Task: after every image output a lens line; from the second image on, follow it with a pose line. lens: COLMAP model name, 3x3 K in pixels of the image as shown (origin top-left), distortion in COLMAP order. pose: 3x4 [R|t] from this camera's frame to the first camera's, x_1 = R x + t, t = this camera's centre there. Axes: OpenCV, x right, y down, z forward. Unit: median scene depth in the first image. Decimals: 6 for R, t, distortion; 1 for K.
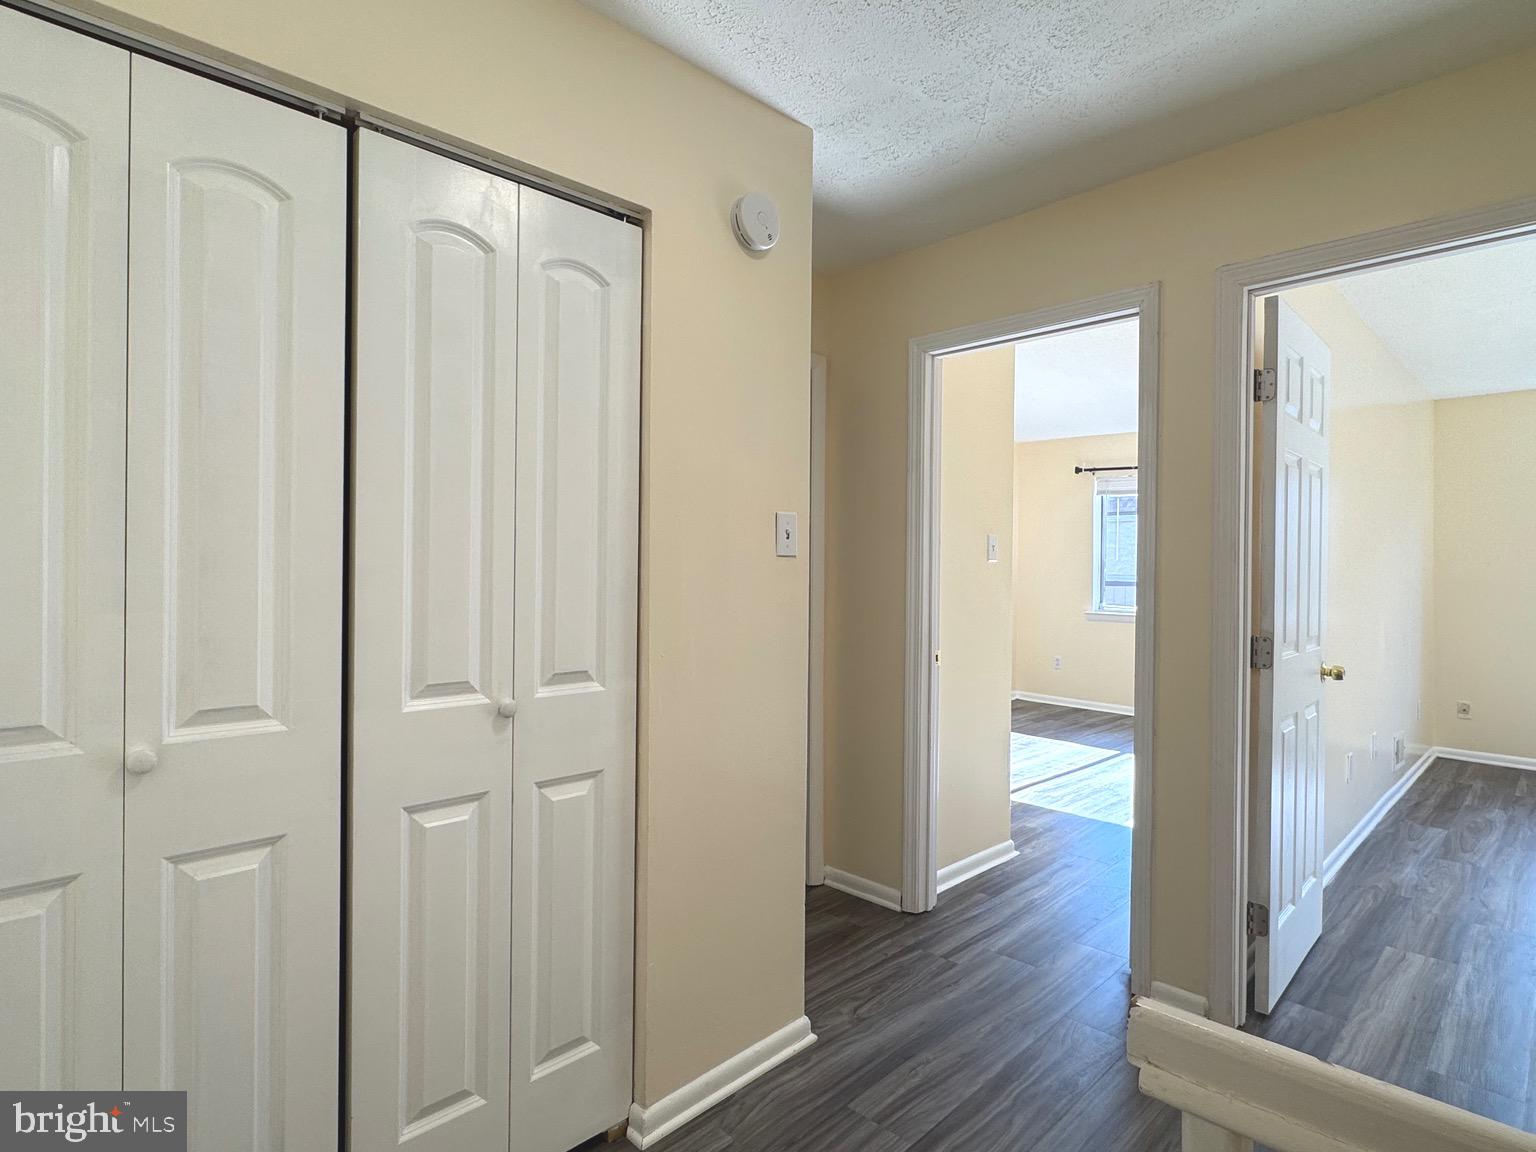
lens RADIAL K [[820.4, 0, 768.0], [0, 820.4, 576.0], [0, 0, 1]] dist [-0.002443, -0.001250]
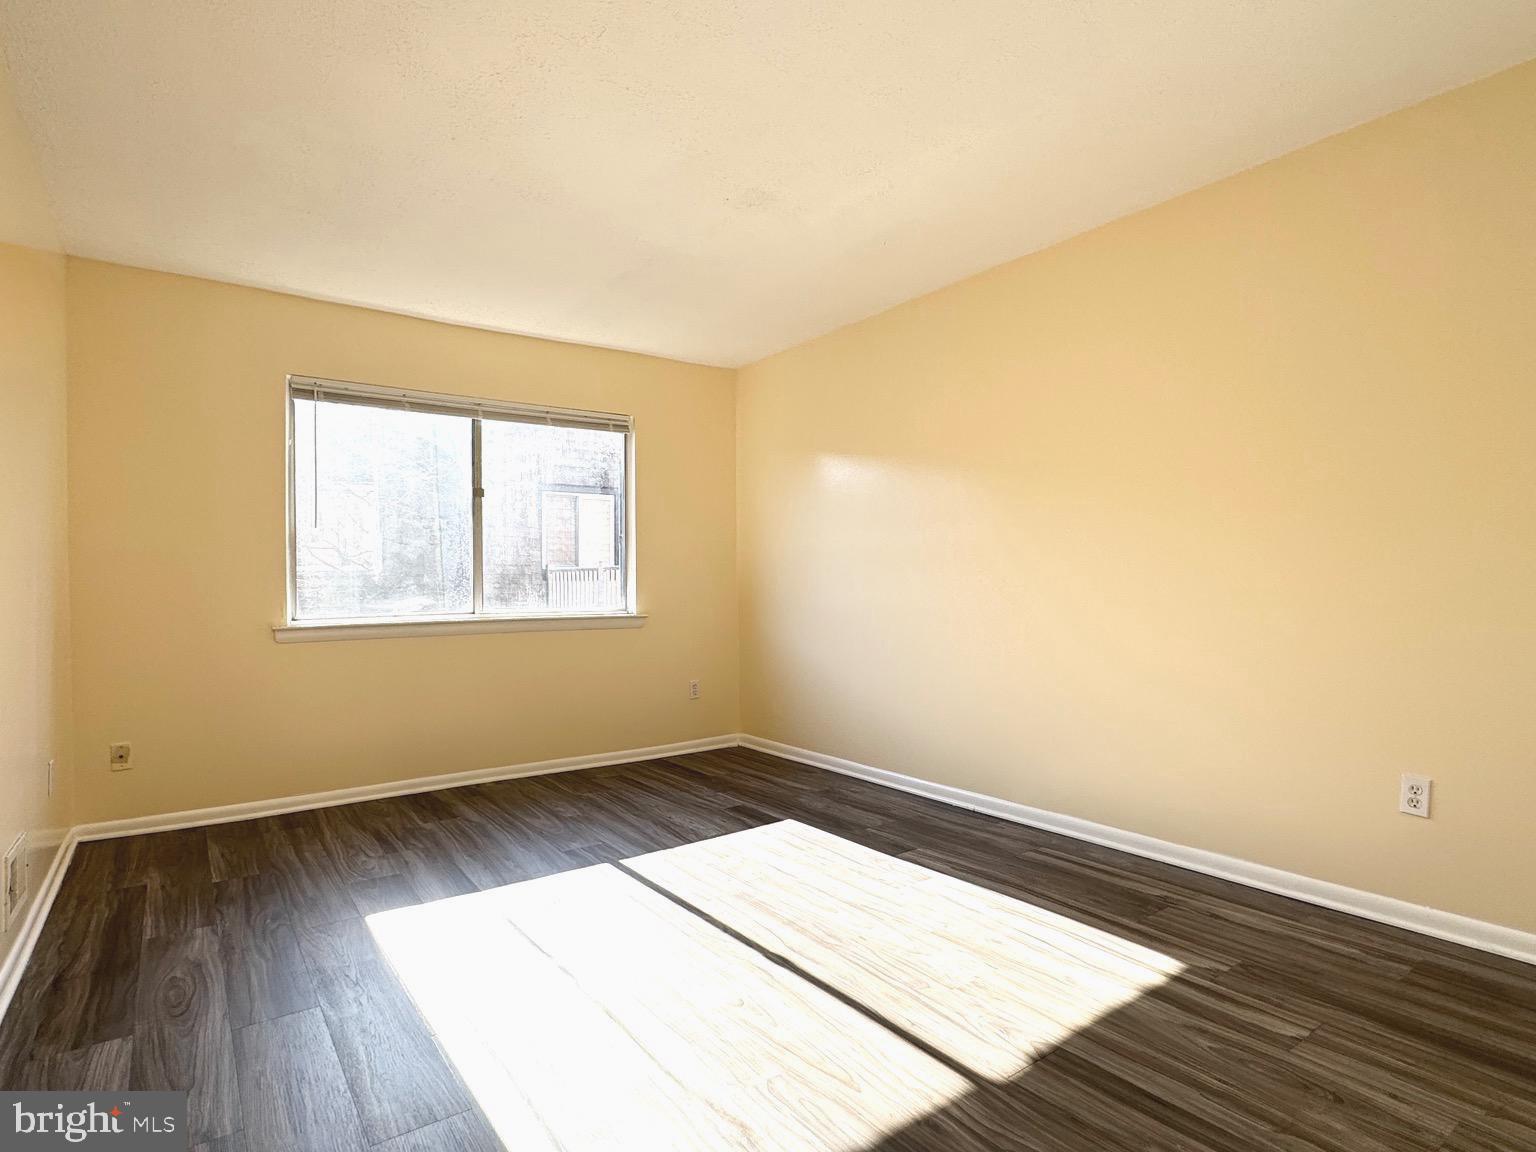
lens RADIAL K [[820.4, 0, 768.0], [0, 820.4, 576.0], [0, 0, 1]] dist [-0.002443, -0.001250]
pose [[0.158116, 0.001560, 0.987419, 0.470965], [0.016578, 0.999854, -0.004234, 0.054357], [-0.987281, 0.017039, 0.158067, 0.624029]]
